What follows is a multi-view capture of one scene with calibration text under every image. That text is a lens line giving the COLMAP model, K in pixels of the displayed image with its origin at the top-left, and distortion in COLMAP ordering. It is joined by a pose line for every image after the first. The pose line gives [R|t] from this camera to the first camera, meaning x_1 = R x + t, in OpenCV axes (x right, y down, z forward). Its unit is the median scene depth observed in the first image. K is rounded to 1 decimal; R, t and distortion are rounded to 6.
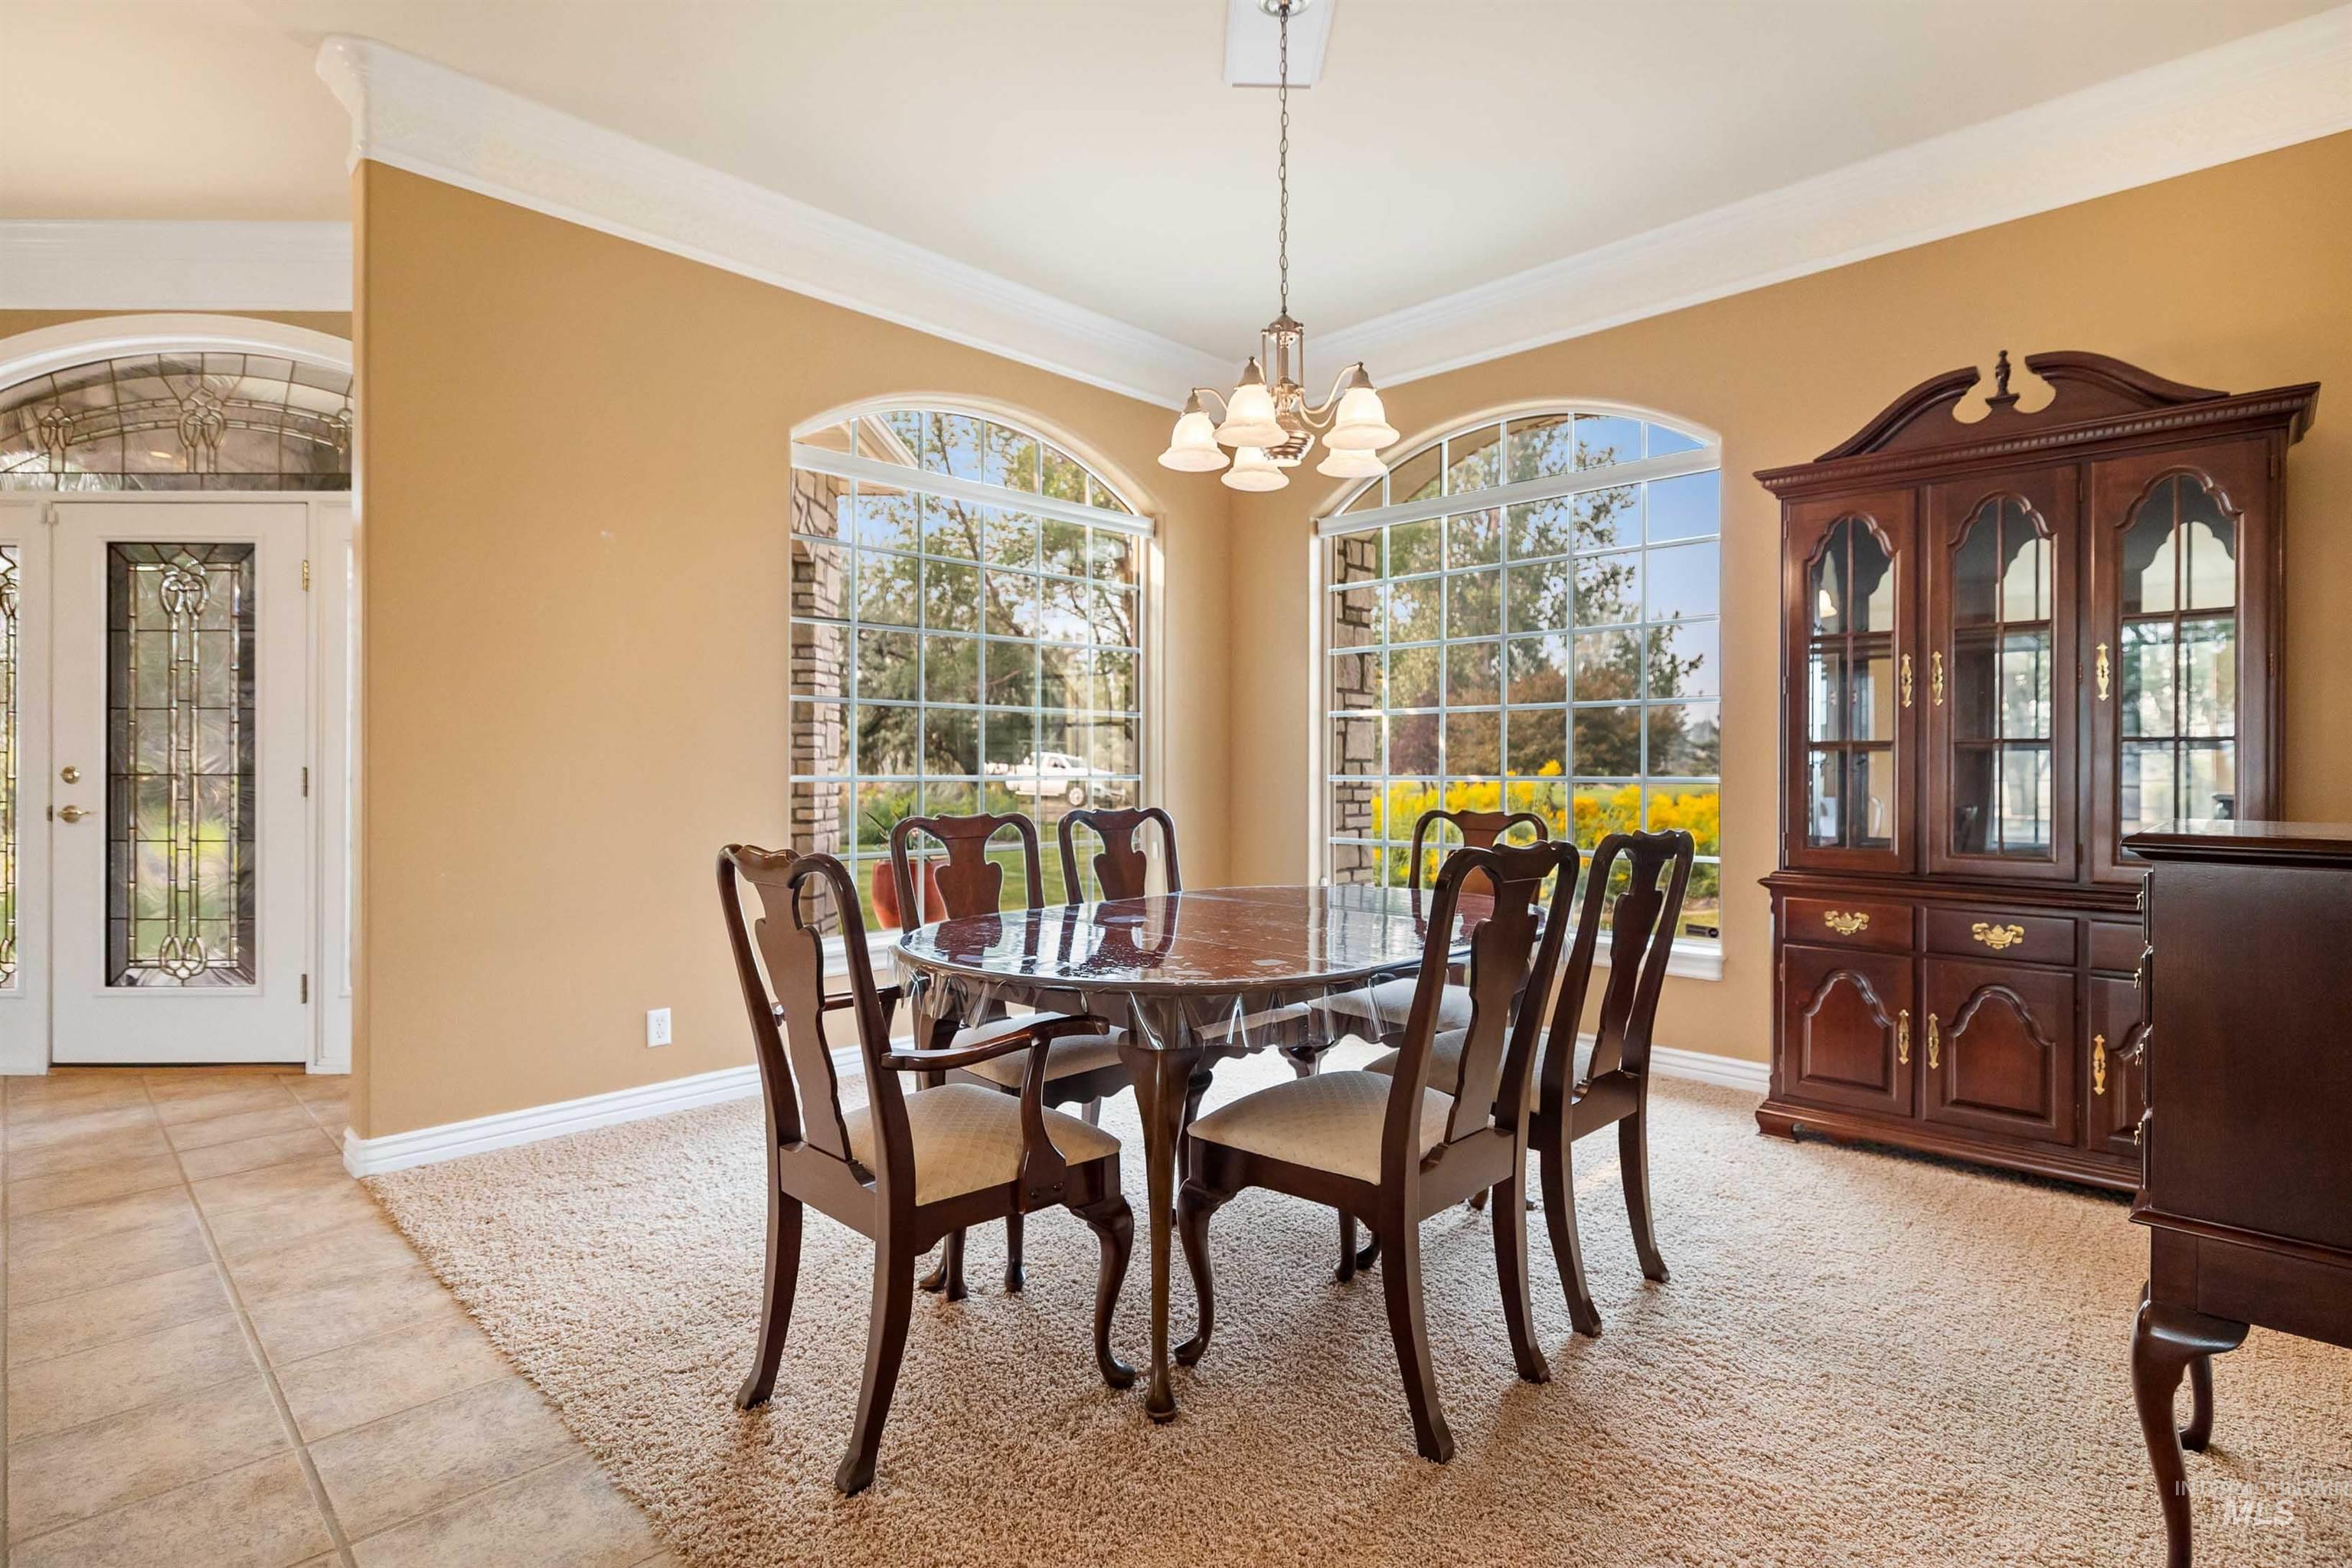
lens RADIAL K [[1126.0, 0, 1172.7], [0, 1126.0, 768.7], [0, 0, 1]] dist [-0.003156, 0.000376]
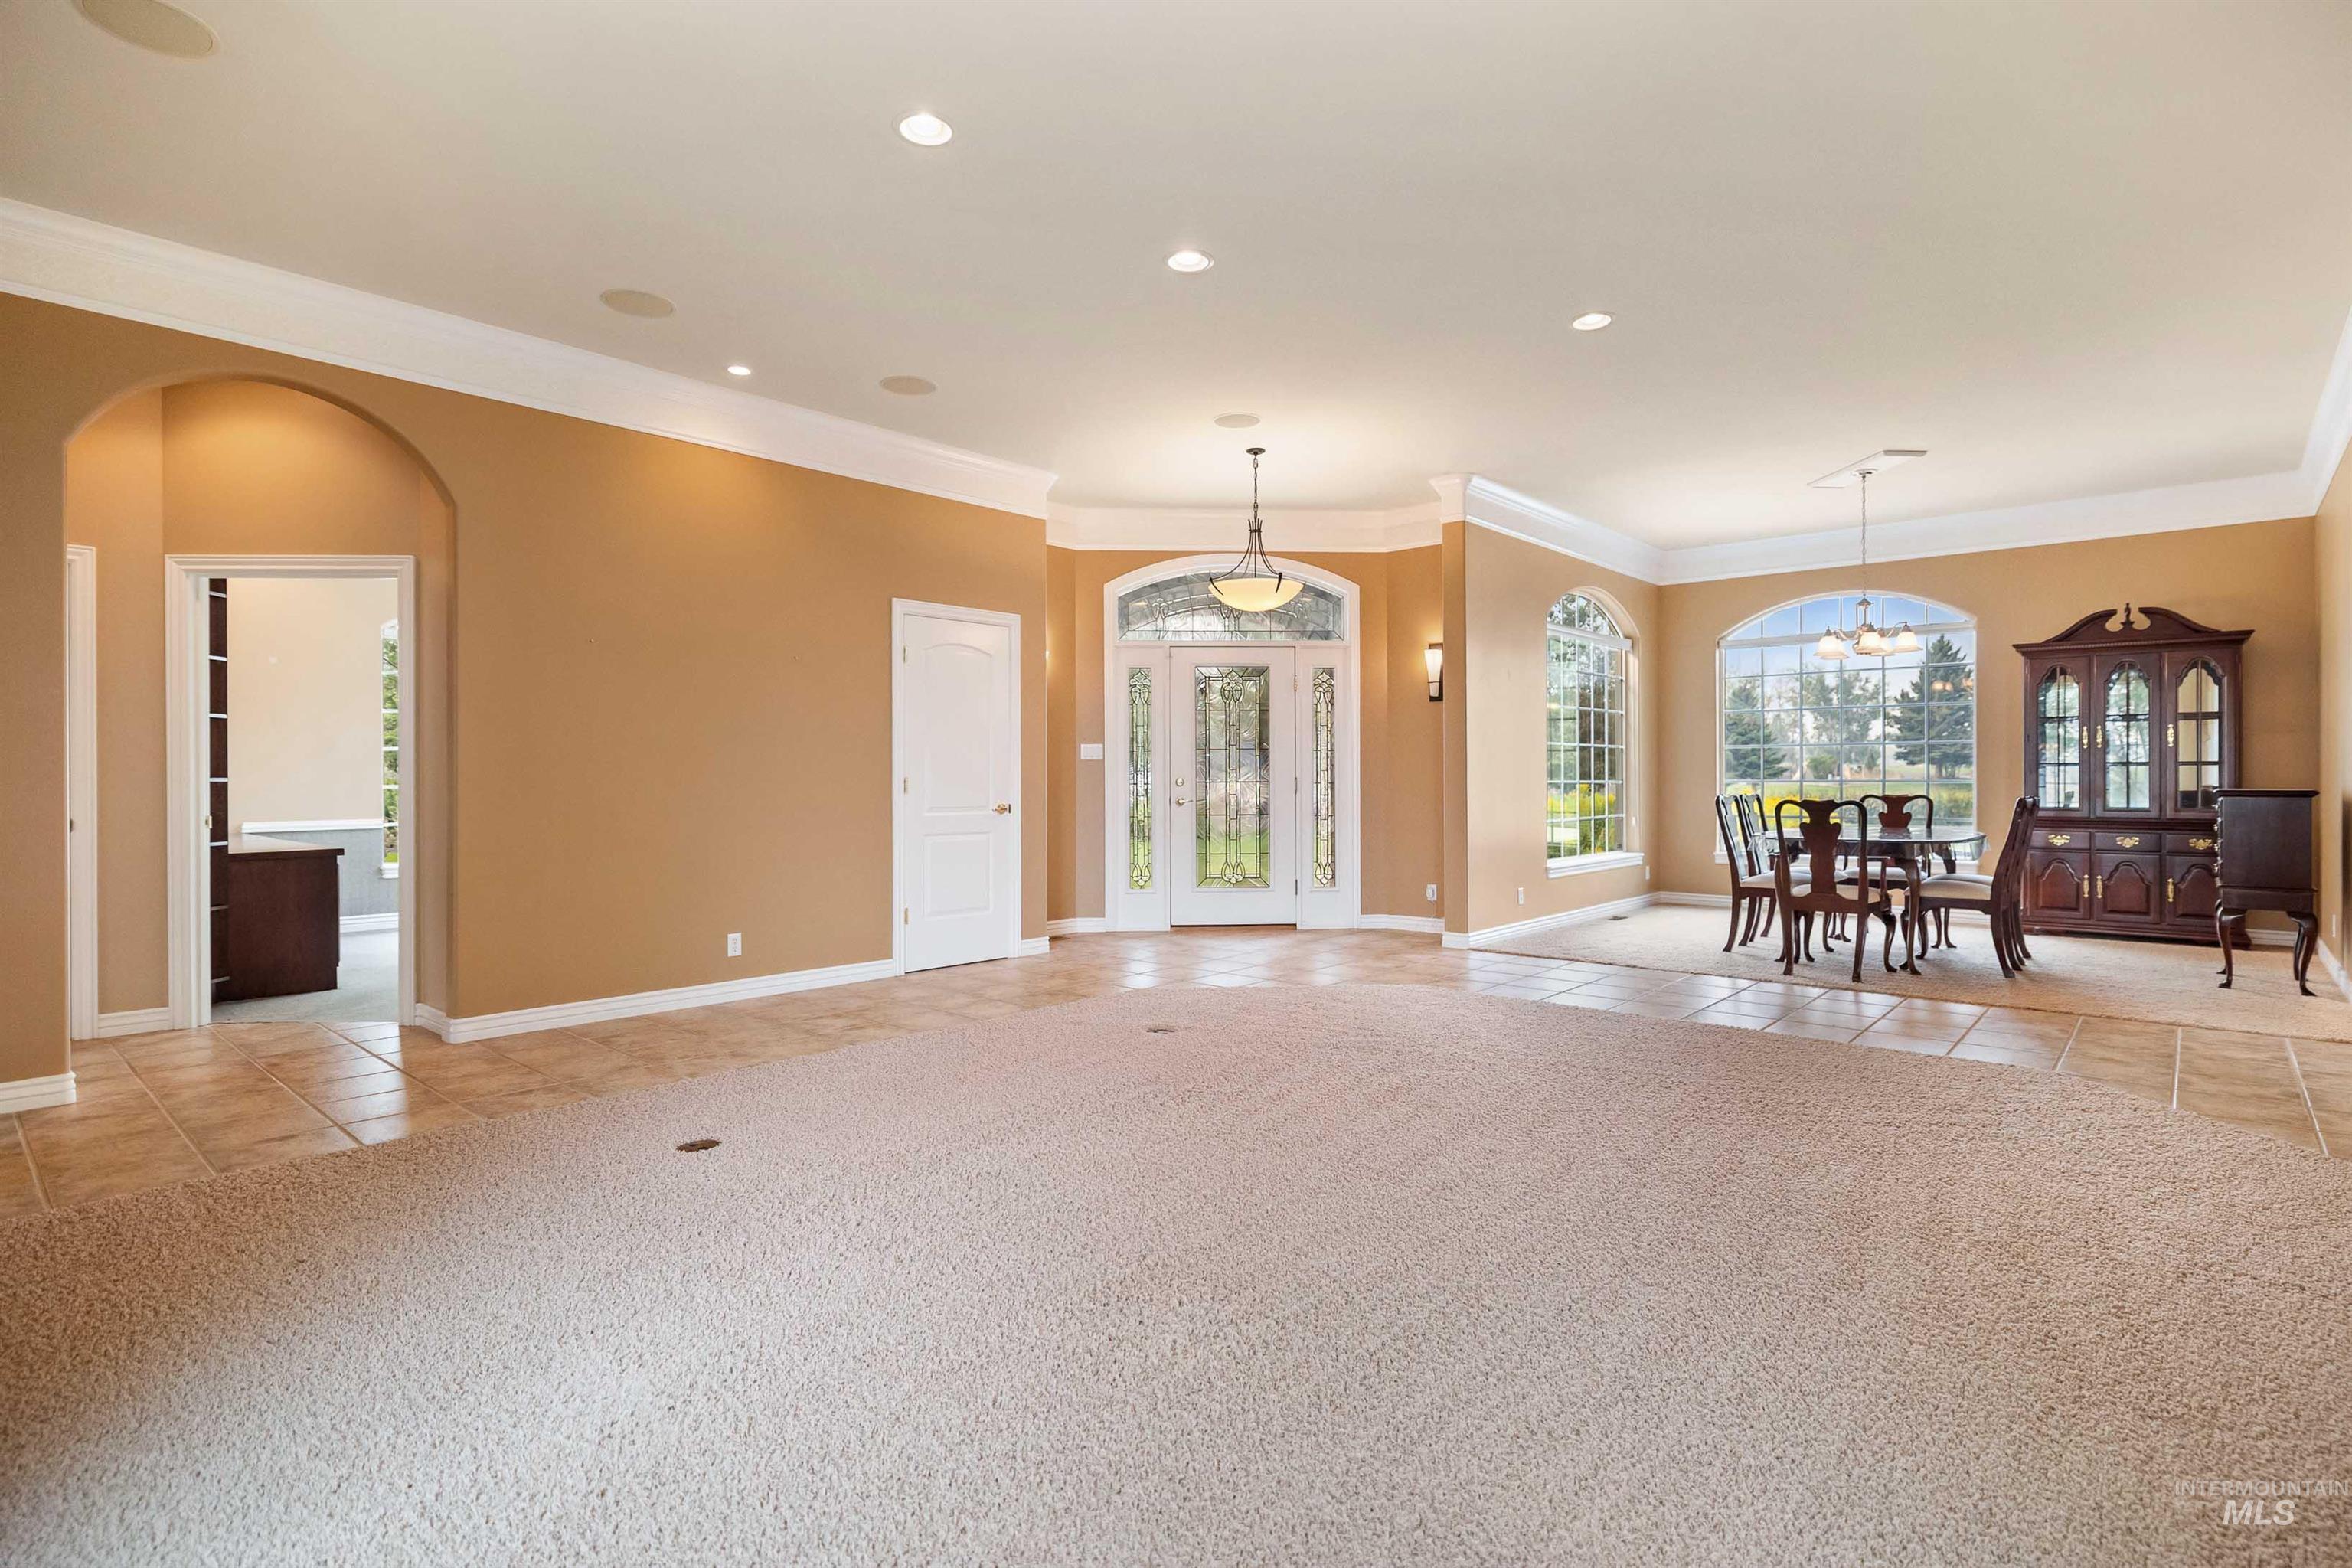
lens RADIAL K [[1126.0, 0, 1172.1], [0, 1126.0, 785.9], [0, 0, 1]] dist [-0.003156, 0.000376]
pose [[0.999170, -0.004820, 0.040440, -1.416765], [0.004642, 0.999979, 0.004474, 0.003073], [-0.040460, -0.004283, 0.999172, -1.337147]]
